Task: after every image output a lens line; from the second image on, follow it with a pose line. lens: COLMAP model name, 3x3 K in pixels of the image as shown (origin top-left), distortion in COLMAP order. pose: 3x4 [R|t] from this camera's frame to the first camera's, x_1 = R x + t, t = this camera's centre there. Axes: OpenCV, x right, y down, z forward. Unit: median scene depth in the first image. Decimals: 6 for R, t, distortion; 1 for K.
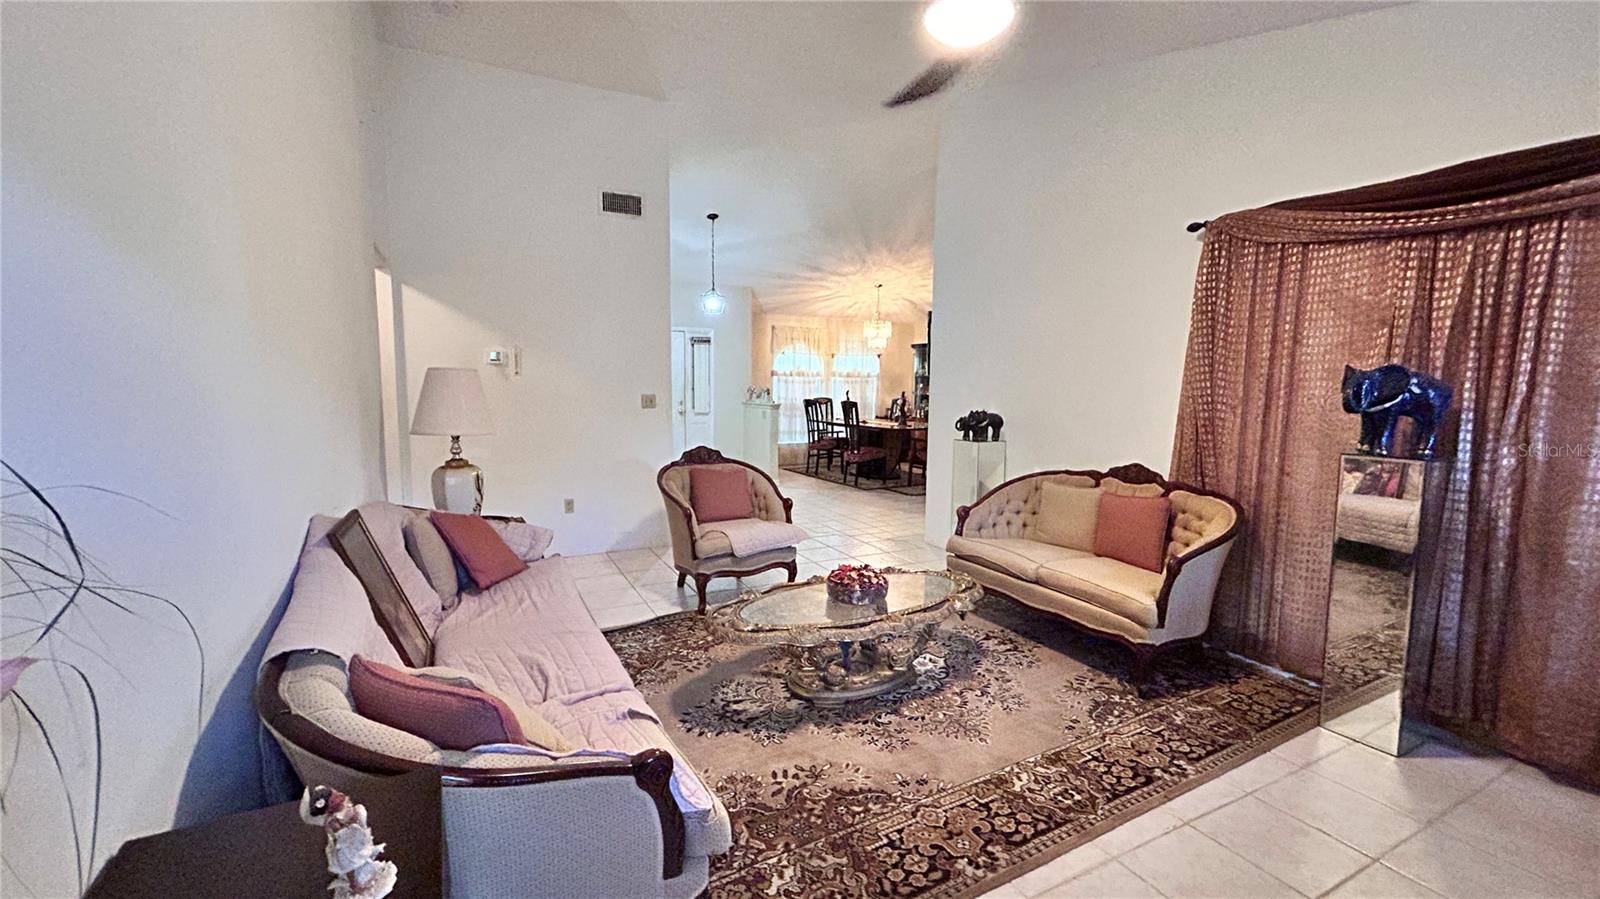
lens RADIAL K [[643.2, 0, 797.2], [0, 643.2, 449.9], [0, 0, 1]] dist [-0.000136, 0.000473]
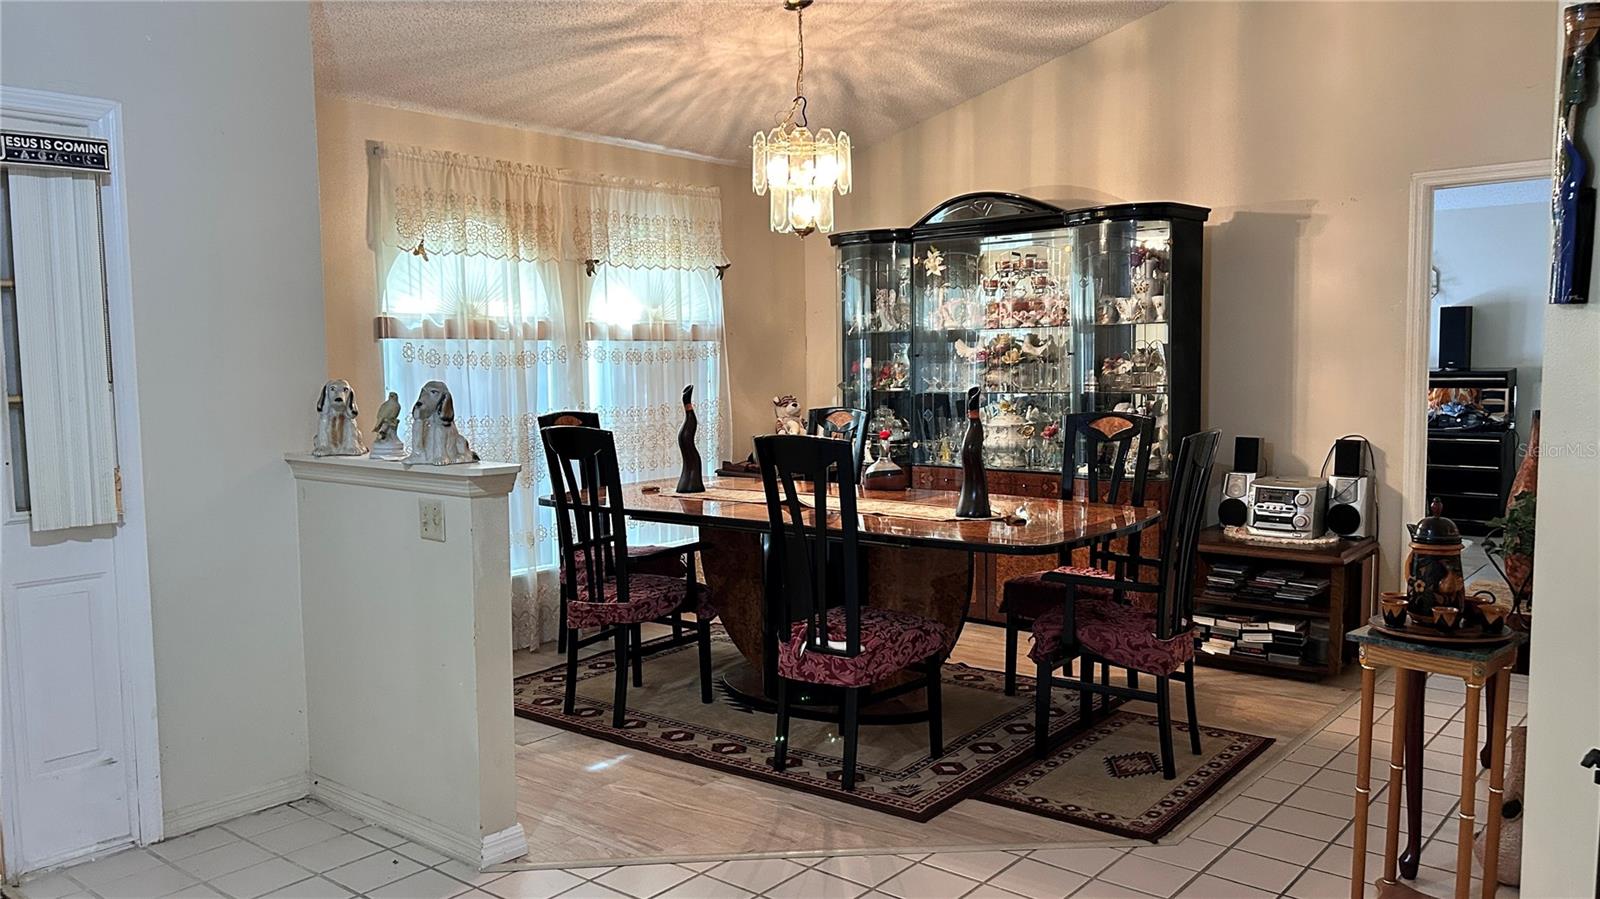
lens RADIAL K [[1198.7, 0, 807.5], [0, 1198.7, 457.1], [0, 0, 1]] dist [0.065744, -0.078480]
pose [[0.917568, -0.051493, 0.394231, -0.236244], [0.058736, 0.998254, -0.006319, -0.168843], [-0.393217, 0.028954, 0.918990, 1.524153]]
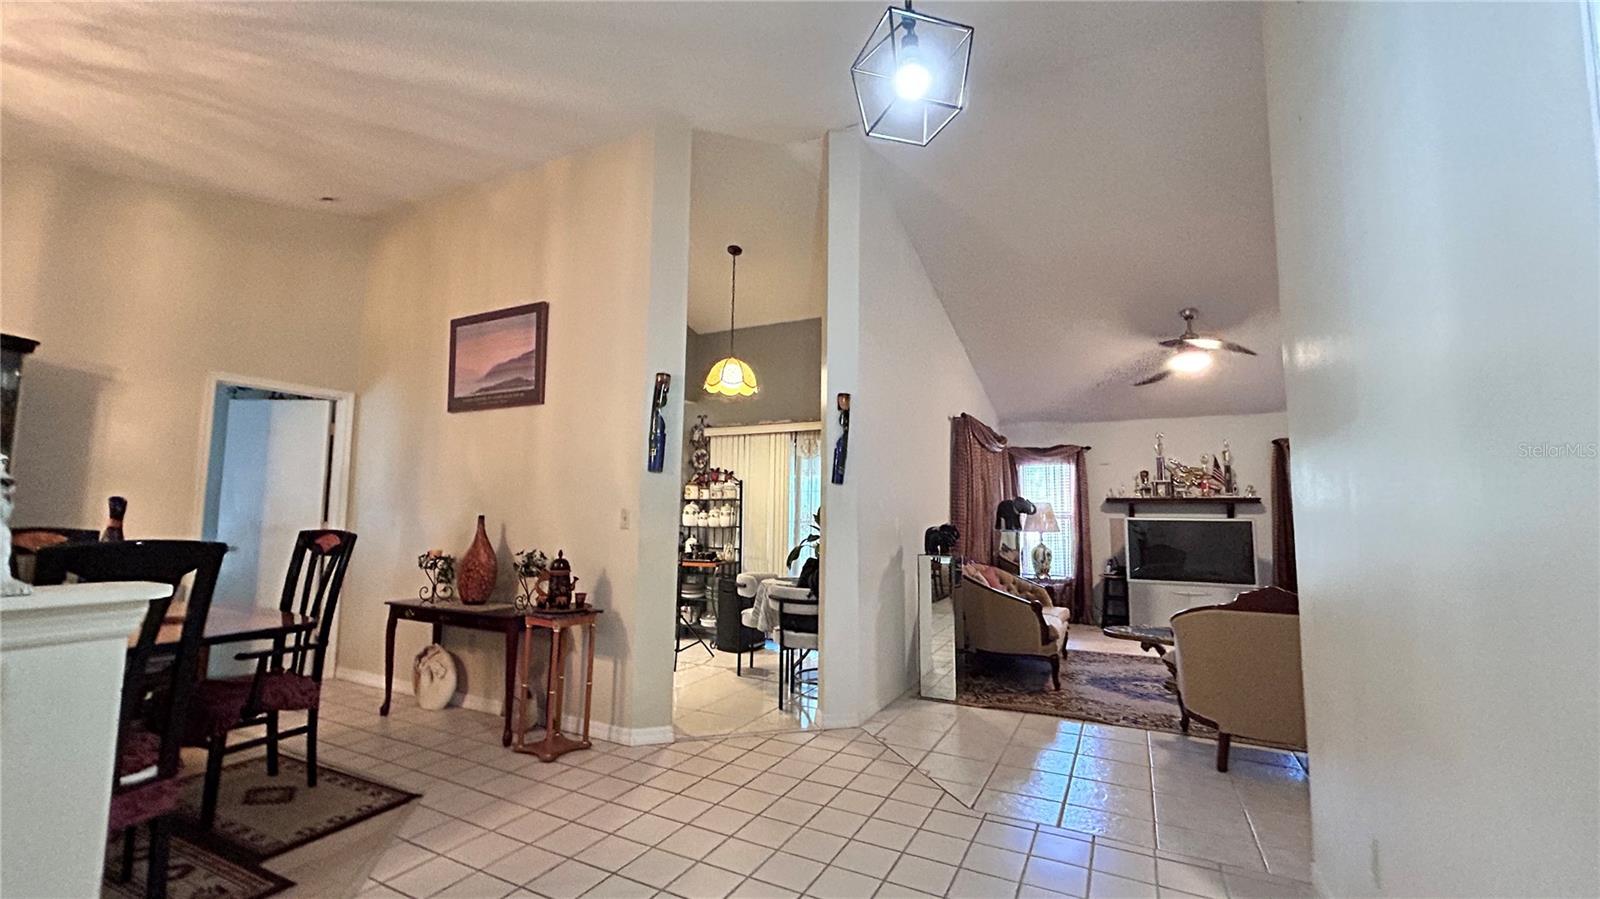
lens RADIAL K [[643.2, 0, 797.2], [0, 643.2, 449.9], [0, 0, 1]] dist [-0.000136, 0.000473]
pose [[-0.577928, 0.067685, 0.813276, -0.568025], [0.068060, 0.997080, -0.034617, -0.217421], [-0.813245, 0.035346, -0.580848, 2.430634]]
